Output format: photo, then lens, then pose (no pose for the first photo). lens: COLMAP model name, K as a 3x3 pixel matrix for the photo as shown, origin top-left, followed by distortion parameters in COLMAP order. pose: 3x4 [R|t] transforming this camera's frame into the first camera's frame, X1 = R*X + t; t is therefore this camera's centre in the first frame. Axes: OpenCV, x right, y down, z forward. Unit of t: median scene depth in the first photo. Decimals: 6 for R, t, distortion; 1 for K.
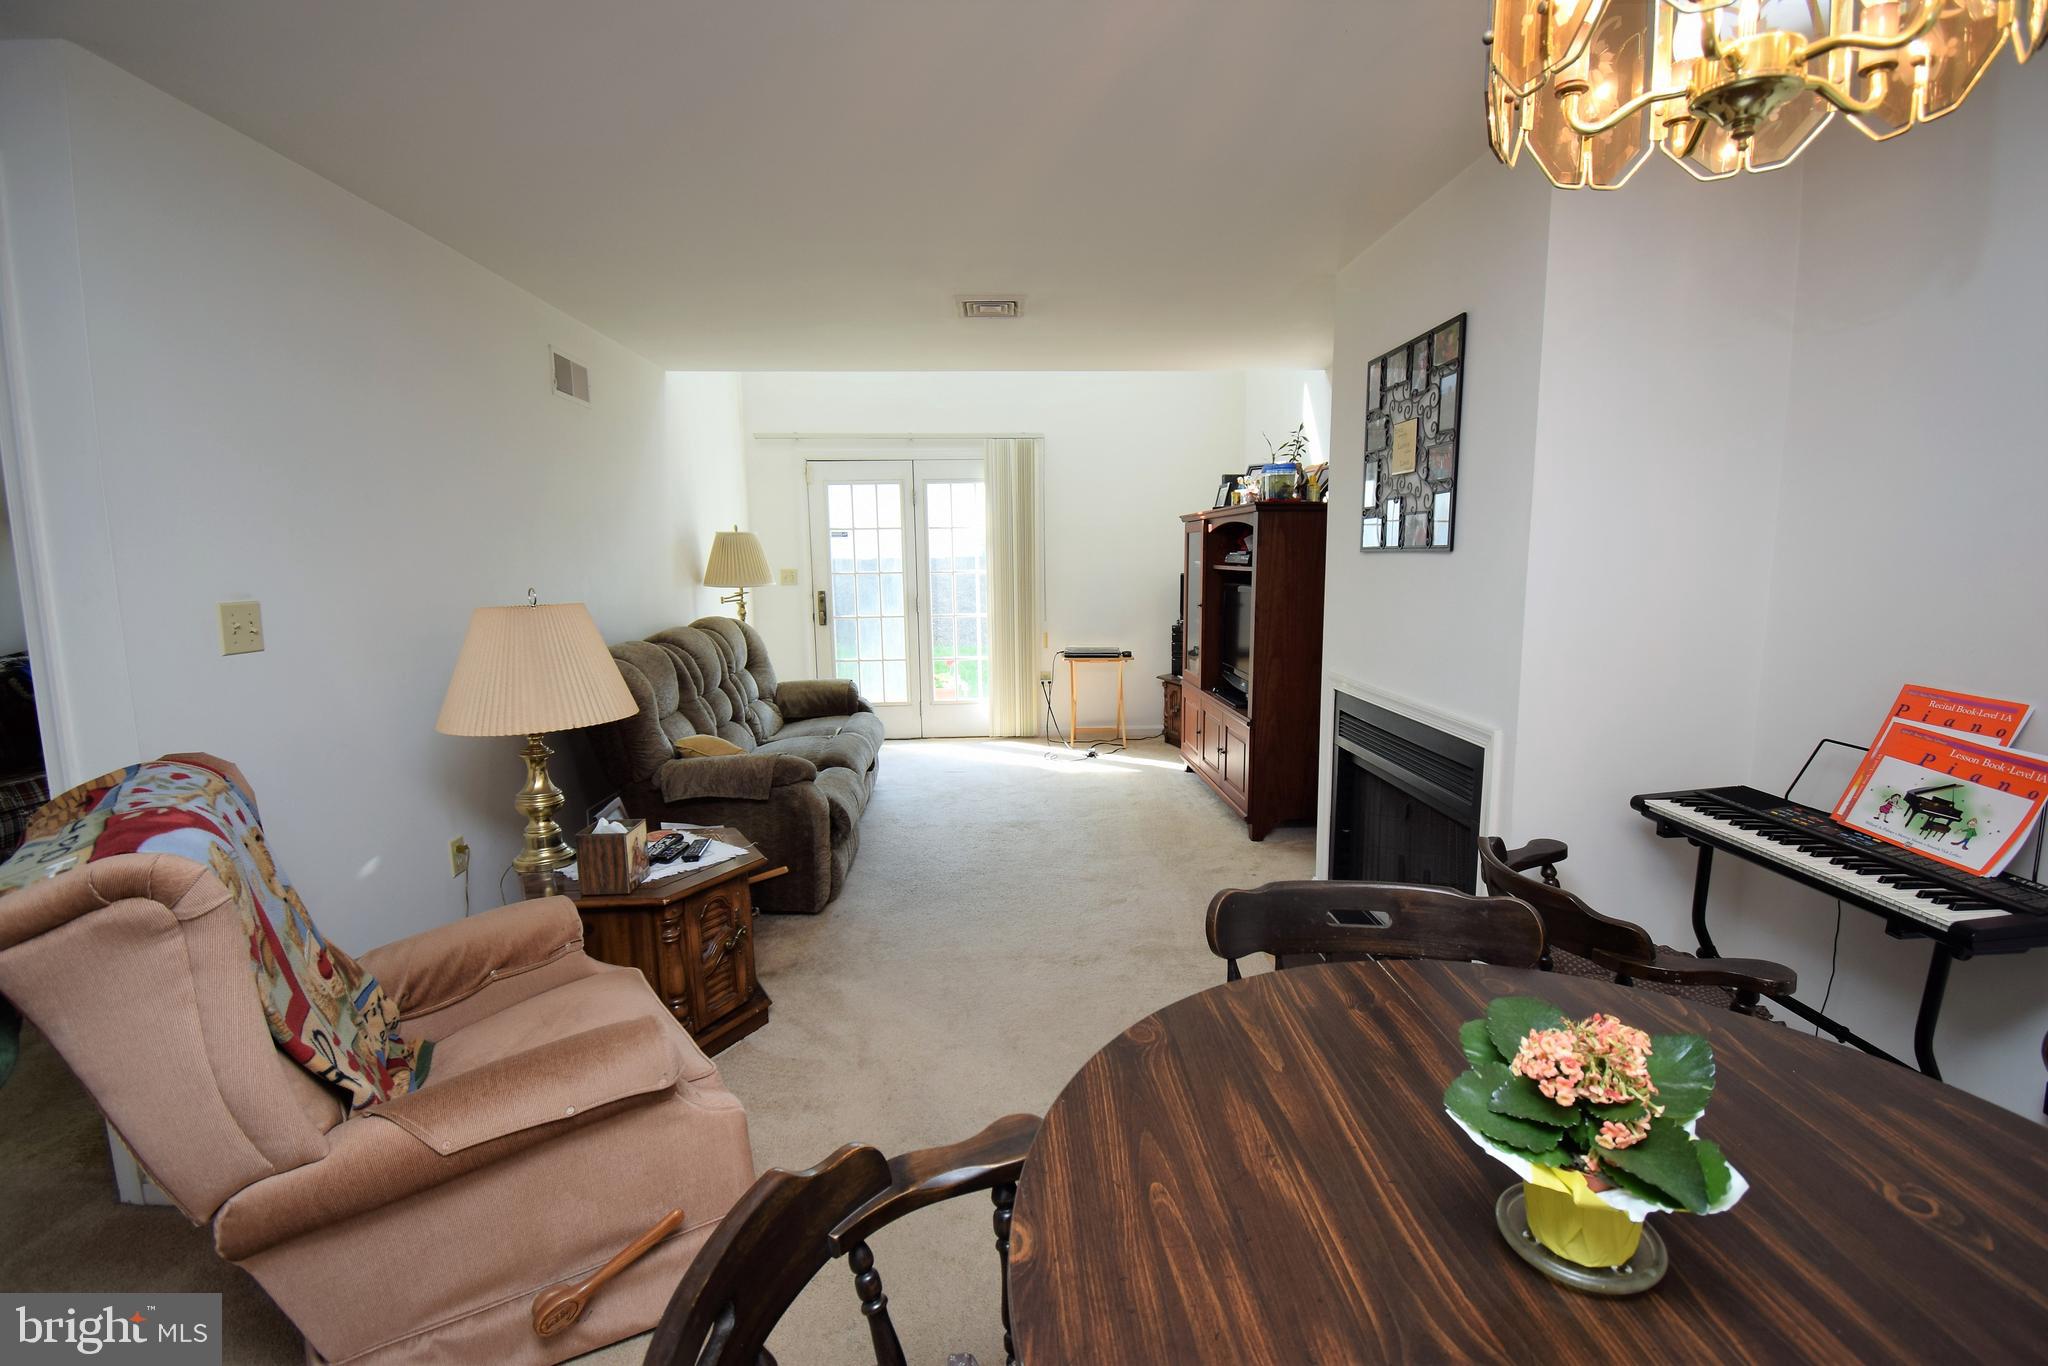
lens RADIAL K [[913.2, 0, 1024.0], [0, 913.2, 683.0], [0, 0, 1]] dist [0.003240, -0.000056]
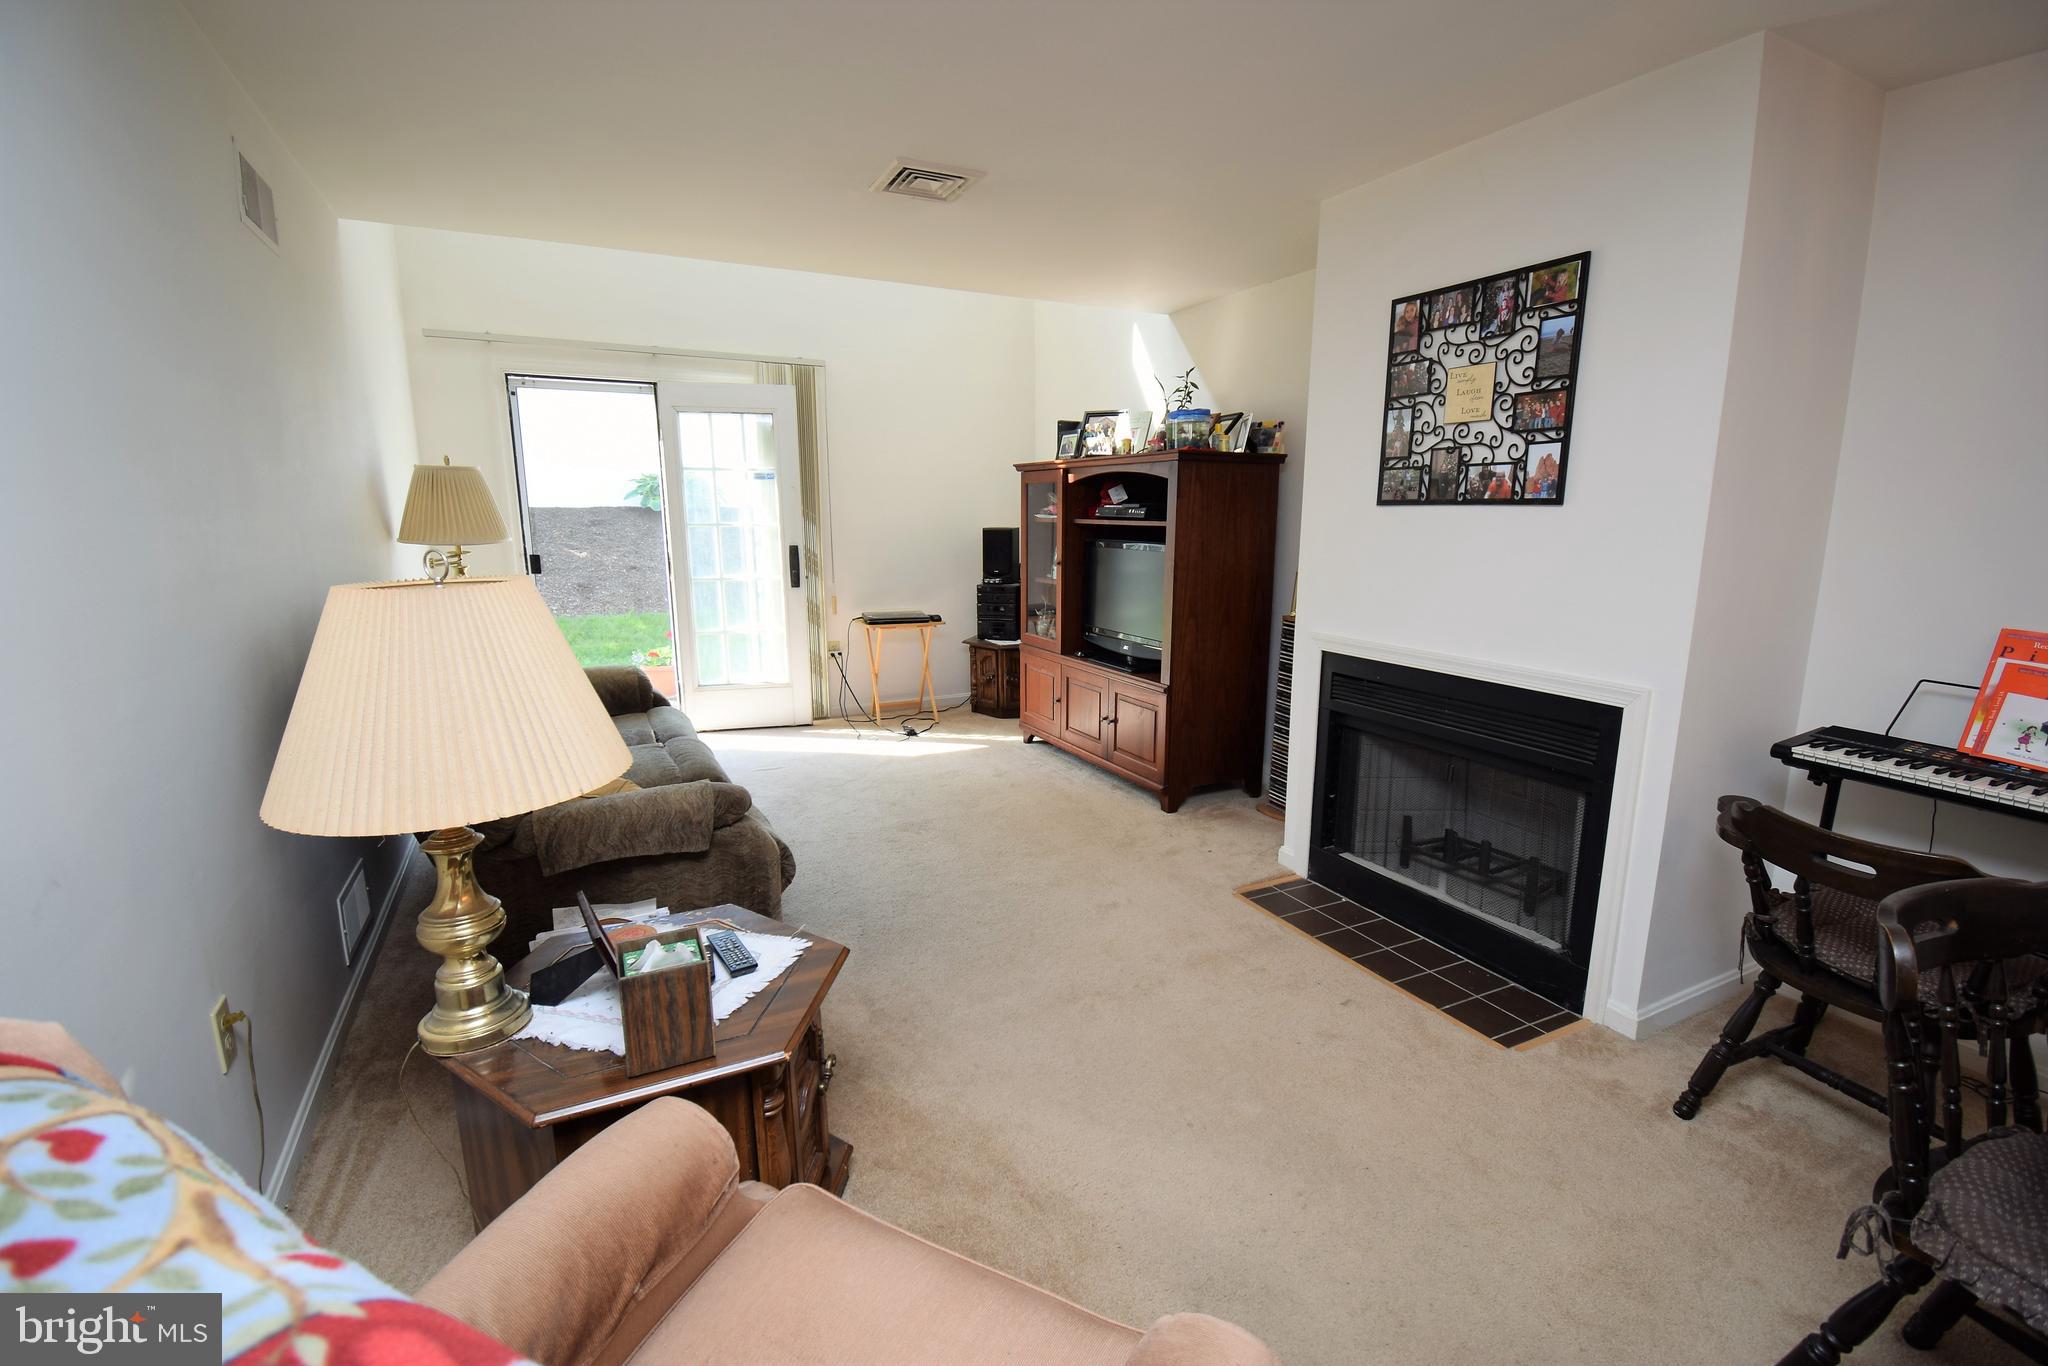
lens RADIAL K [[913.2, 0, 1024.0], [0, 913.2, 683.0], [0, 0, 1]] dist [0.003240, -0.000056]
pose [[0.906226, -0.066195, 0.417581, -0.254786], [0.046097, 0.997249, 0.058046, -0.021741], [-0.420274, -0.033353, 0.906784, 0.197250]]
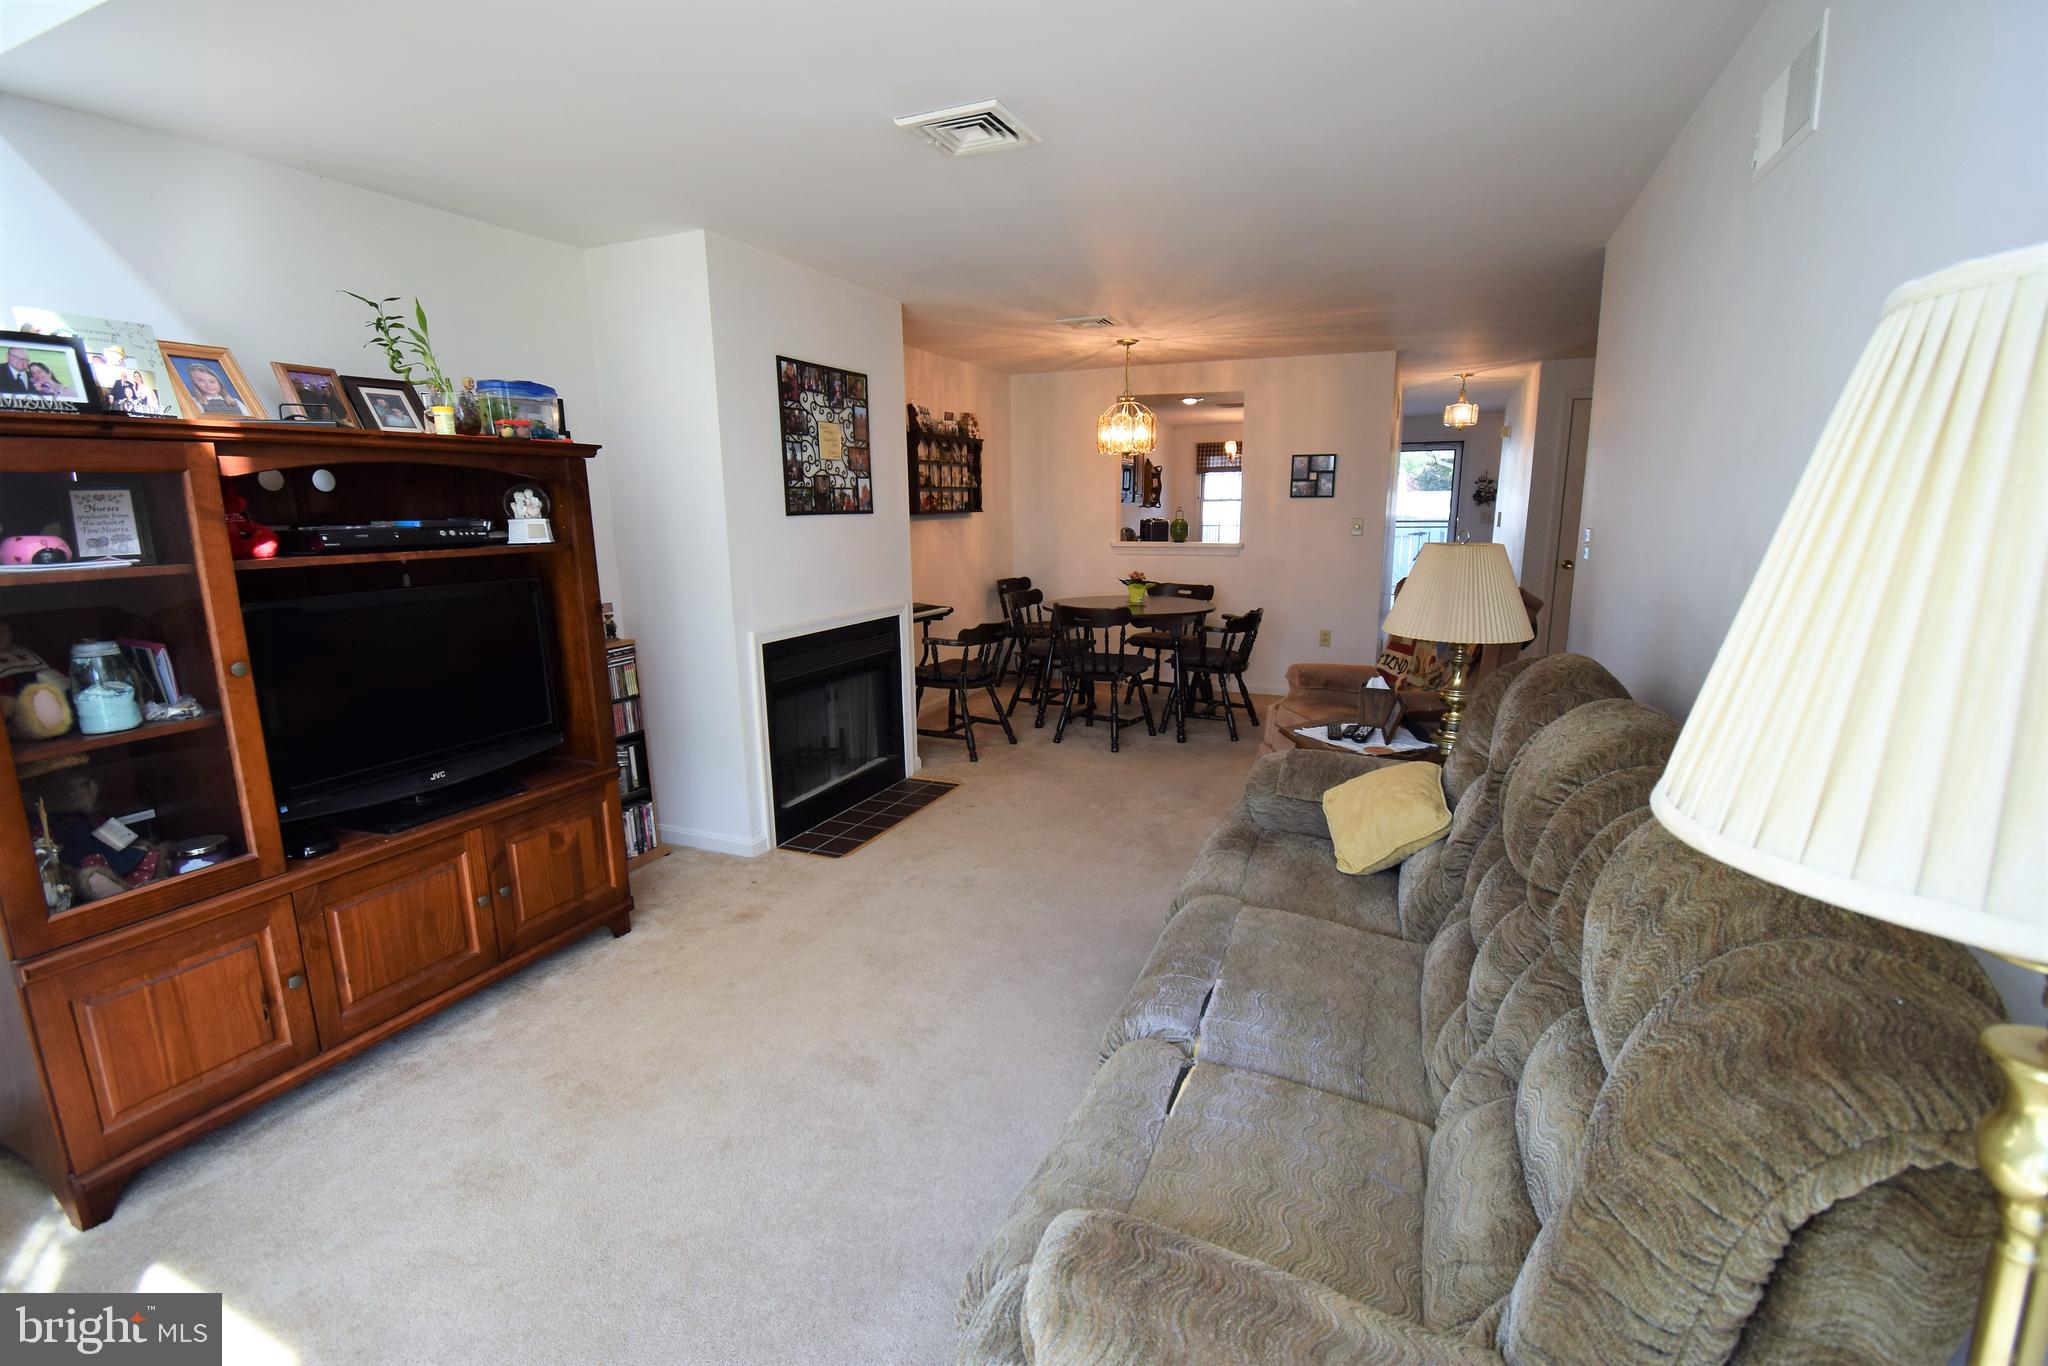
lens RADIAL K [[913.2, 0, 1024.0], [0, 913.2, 683.0], [0, 0, 1]] dist [0.003240, -0.000056]
pose [[-0.903995, -0.061002, 0.423170, -0.293022], [0.081037, 0.947380, 0.309684, -0.178156], [-0.419794, 0.314245, -0.851483, 1.242715]]
